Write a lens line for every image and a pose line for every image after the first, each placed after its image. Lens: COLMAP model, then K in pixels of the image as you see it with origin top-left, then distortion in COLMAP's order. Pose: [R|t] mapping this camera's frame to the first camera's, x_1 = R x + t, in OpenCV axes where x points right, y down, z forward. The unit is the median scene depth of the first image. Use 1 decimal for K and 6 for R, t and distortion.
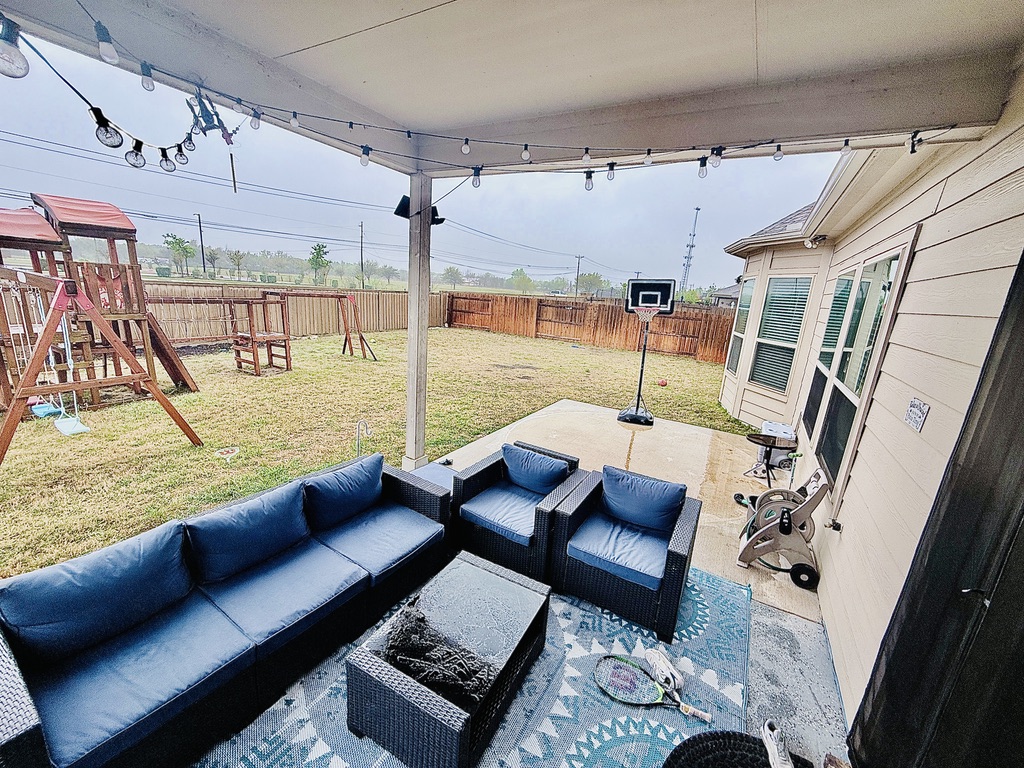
lens RADIAL K [[407.4, 0, 509.7], [0, 407.4, 384.6], [0, 0, 1]] dist [0.000735, -0.000283]
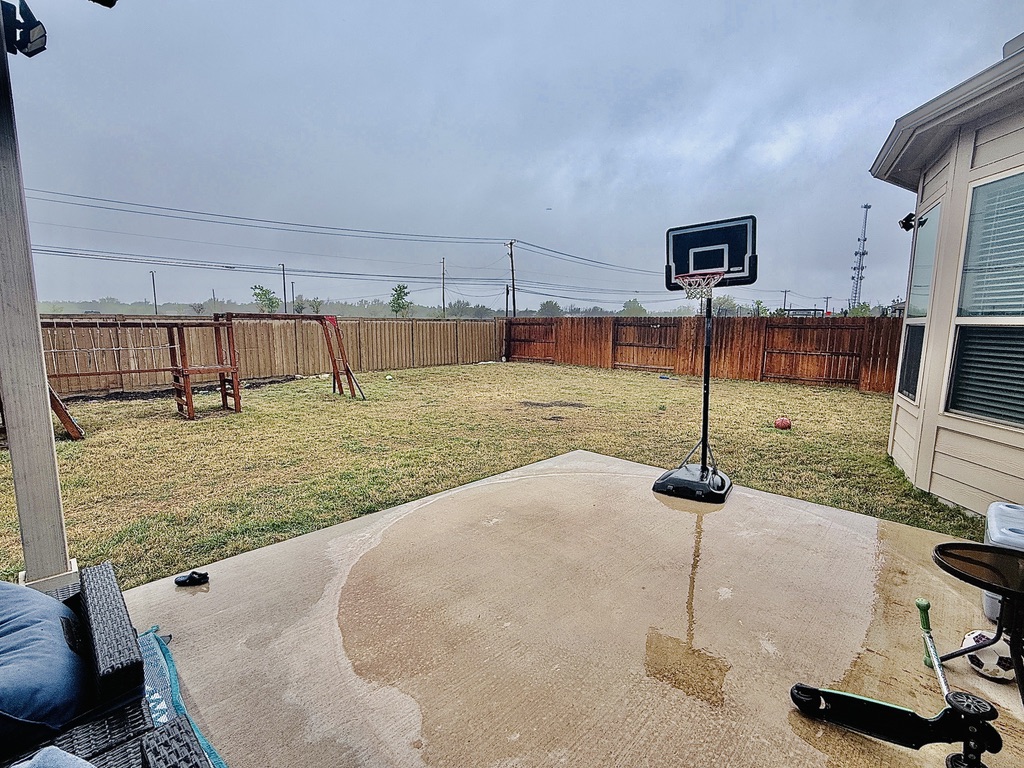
lens RADIAL K [[471.7, 0, 512.0], [0, 471.7, 384.0], [0, 0, 1]] dist [-0.001973, -0.000154]
pose [[0.971162, -0.032741, -0.236162, 0.225208], [0.006267, 0.993689, -0.111991, 0.018336], [0.238338, 0.107282, 0.965239, 0.346530]]
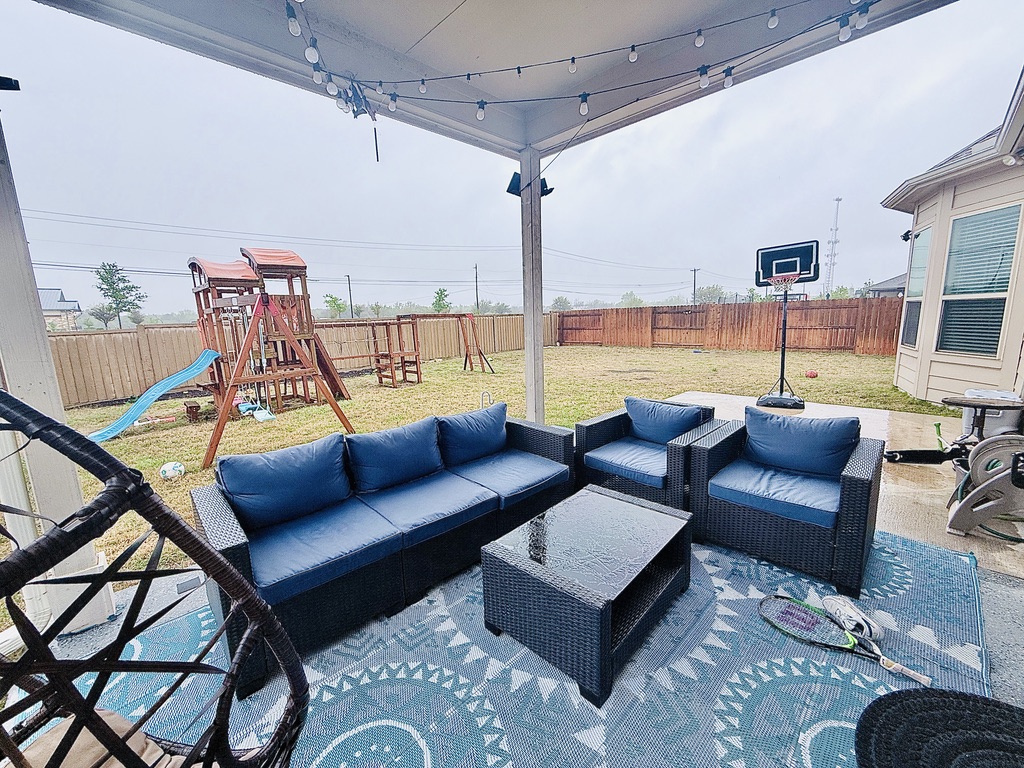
lens RADIAL K [[407.4, 0, 509.7], [0, 407.4, 384.6], [0, 0, 1]] dist [0.000735, -0.000283]
pose [[0.960926, -0.059265, -0.270385, -0.008206], [0.039347, 0.996137, -0.078505, 0.086217], [0.273993, 0.064799, 0.959546, 0.003407]]
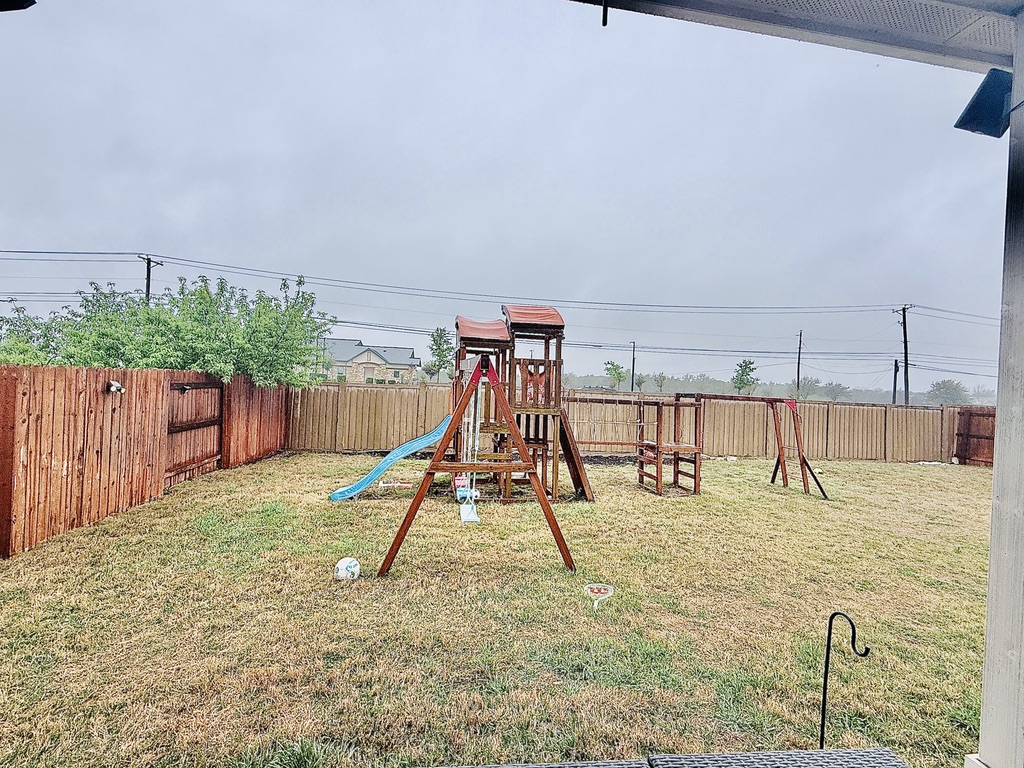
lens RADIAL K [[471.7, 0, 512.0], [0, 471.7, 384.0], [0, 0, 1]] dist [-0.001973, -0.000154]
pose [[0.638675, -0.044220, -0.768205, -0.107492], [-0.180677, 0.961818, -0.205577, 0.013372], [0.747964, 0.270094, 0.606299, 0.214652]]
